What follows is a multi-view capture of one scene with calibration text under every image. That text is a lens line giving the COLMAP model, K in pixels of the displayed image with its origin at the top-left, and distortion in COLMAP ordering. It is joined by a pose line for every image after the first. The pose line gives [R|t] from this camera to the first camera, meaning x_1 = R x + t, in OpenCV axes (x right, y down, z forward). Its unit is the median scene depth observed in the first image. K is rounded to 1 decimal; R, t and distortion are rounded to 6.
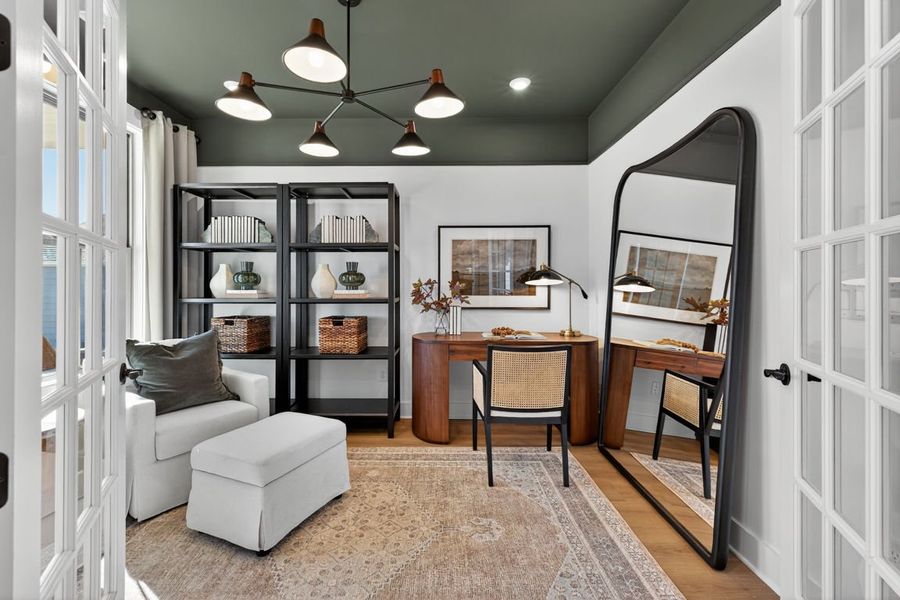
lens RADIAL K [[393.0, 0, 433.1], [0, 393.0, 294.8], [0, 0, 1]] dist [-0.000794, -0.000123]
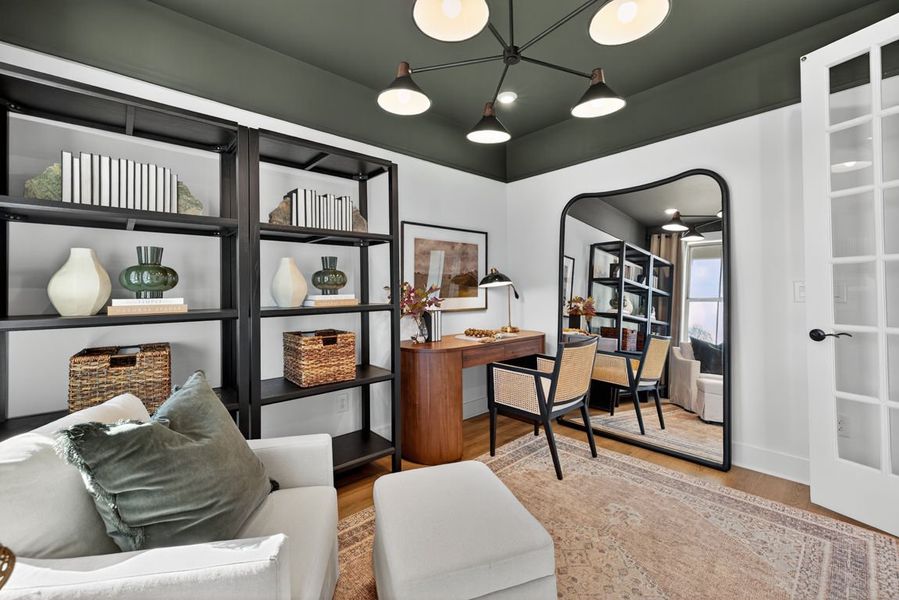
lens RADIAL K [[379.5, 0, 448.9], [0, 379.5, 295.5], [0, 0, 1]] dist [0.002242, -0.000099]
pose [[0.726404, -0.018129, 0.687029, -0.532409], [0.024856, 0.999691, 0.000099, -0.004882], [-0.686818, 0.017005, 0.726630, 0.329772]]
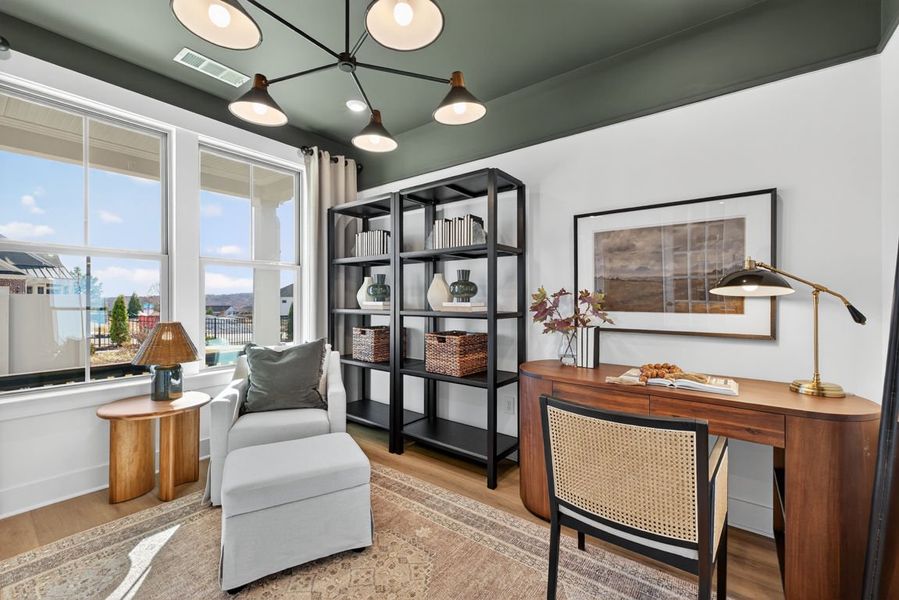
lens RADIAL K [[375.1, 0, 446.5], [0, 375.1, 303.0], [0, 0, 1]] dist [0.001141, -0.000054]
pose [[0.802533, 0.009615, -0.596530, 0.255840], [-0.014345, 0.999892, -0.003183, -0.006845], [0.596435, 0.011112, 0.802585, 0.313760]]
